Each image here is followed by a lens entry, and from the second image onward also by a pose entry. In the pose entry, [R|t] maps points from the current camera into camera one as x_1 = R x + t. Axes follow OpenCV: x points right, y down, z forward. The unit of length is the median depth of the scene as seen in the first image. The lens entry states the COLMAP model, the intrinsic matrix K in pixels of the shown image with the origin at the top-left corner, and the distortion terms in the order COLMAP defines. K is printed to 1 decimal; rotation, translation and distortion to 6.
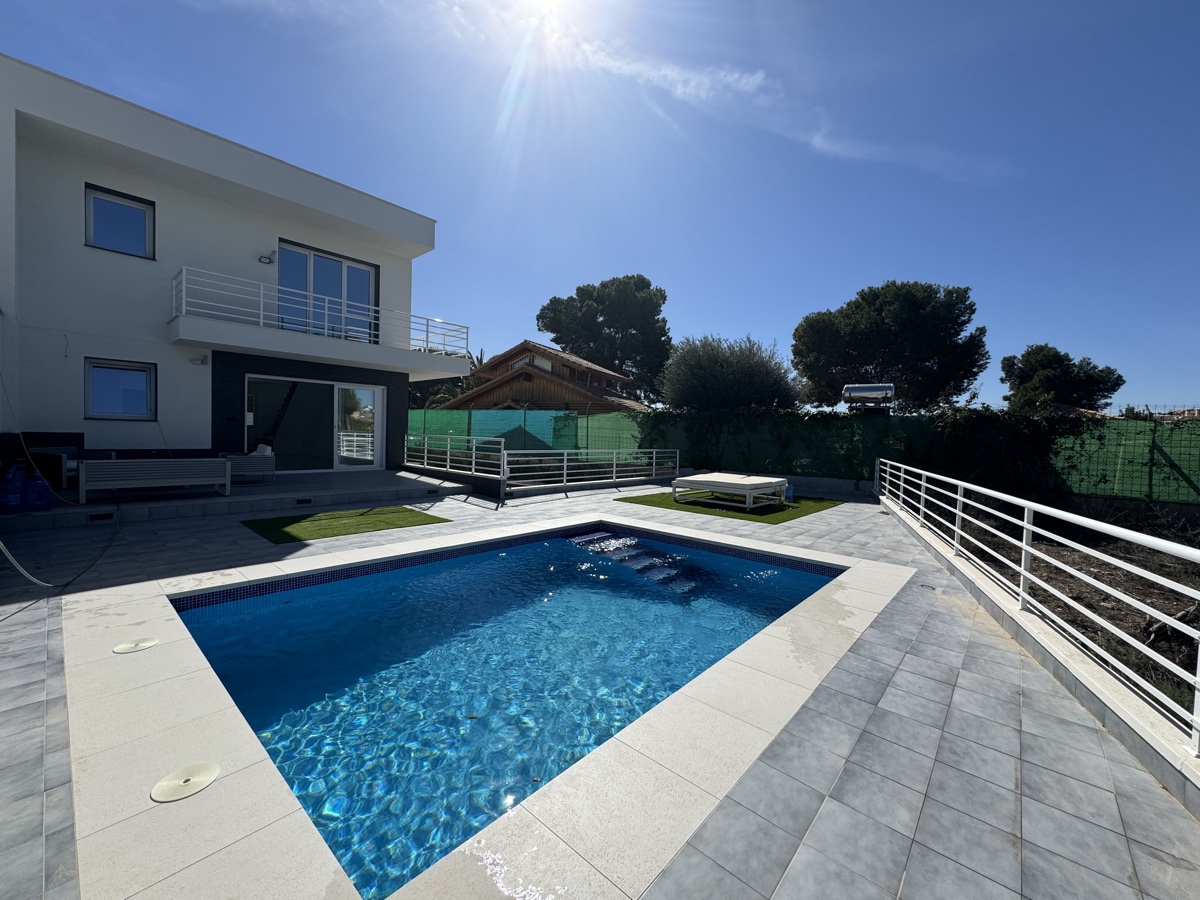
lens RADIAL K [[480.0, 0, 600.0], [0, 480.0, 445.8], [0, 0, 1]] dist [-0.001733, -0.000520]
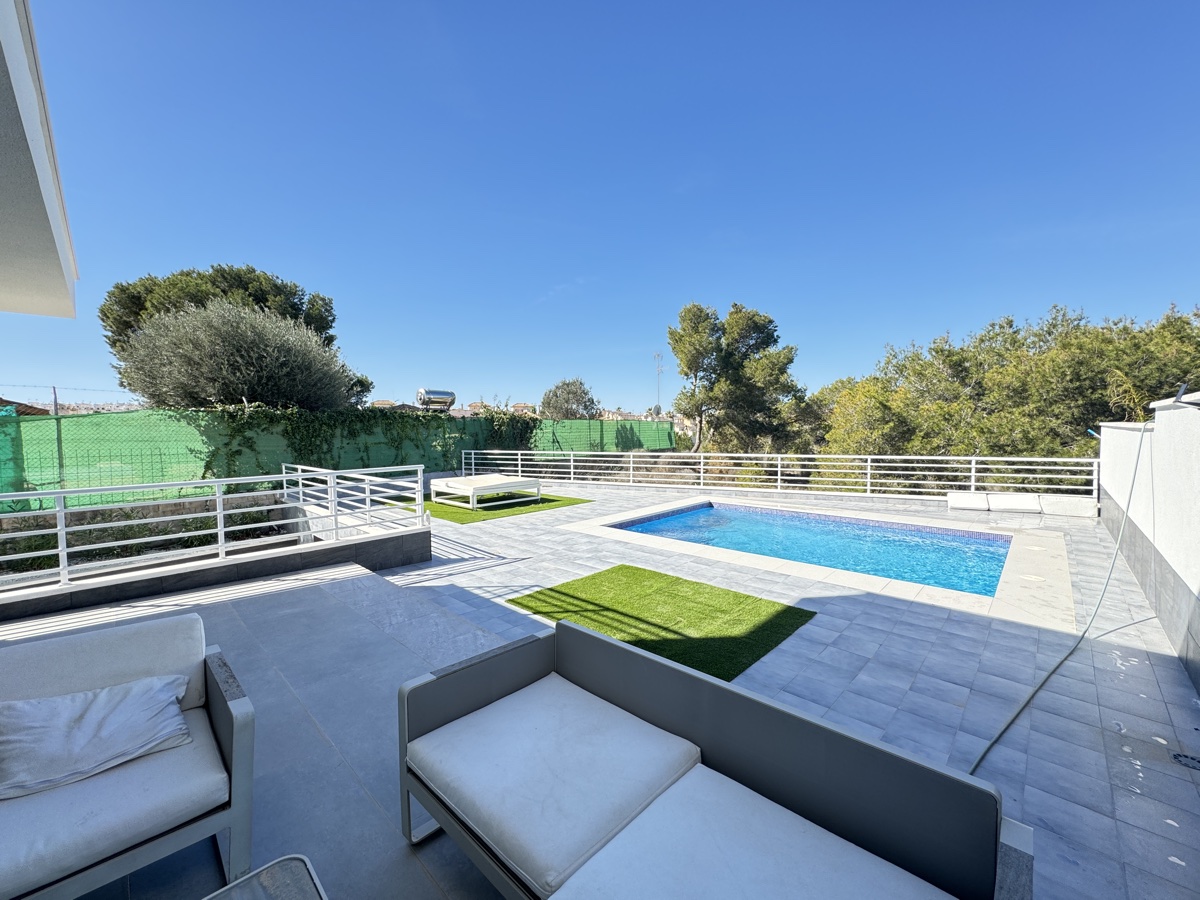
lens RADIAL K [[480.0, 0, 600.0], [0, 480.0, 445.8], [0, 0, 1]] dist [-0.001733, -0.000520]
pose [[0.033927, -0.070842, 0.996910, -0.579445], [0.038986, 0.996819, 0.069509, -0.053796], [-0.998664, 0.036508, 0.036581, 0.529320]]
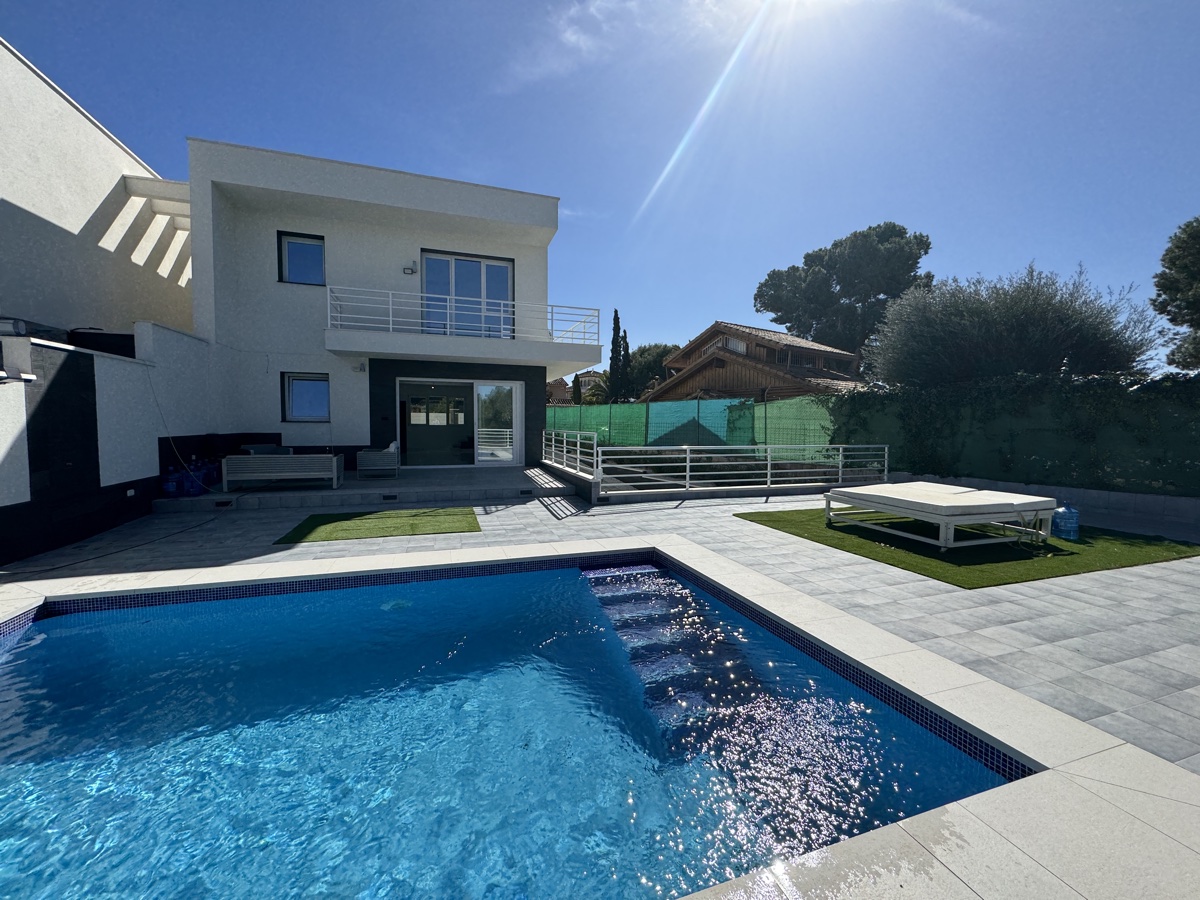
lens RADIAL K [[480.0, 0, 600.0], [0, 480.0, 445.8], [0, 0, 1]] dist [-0.001733, -0.000520]
pose [[0.867972, -0.001065, -0.496613, 0.157248], [0.006073, 0.999946, 0.008470, 0.000473], [0.496577, -0.010367, 0.867931, 0.198684]]
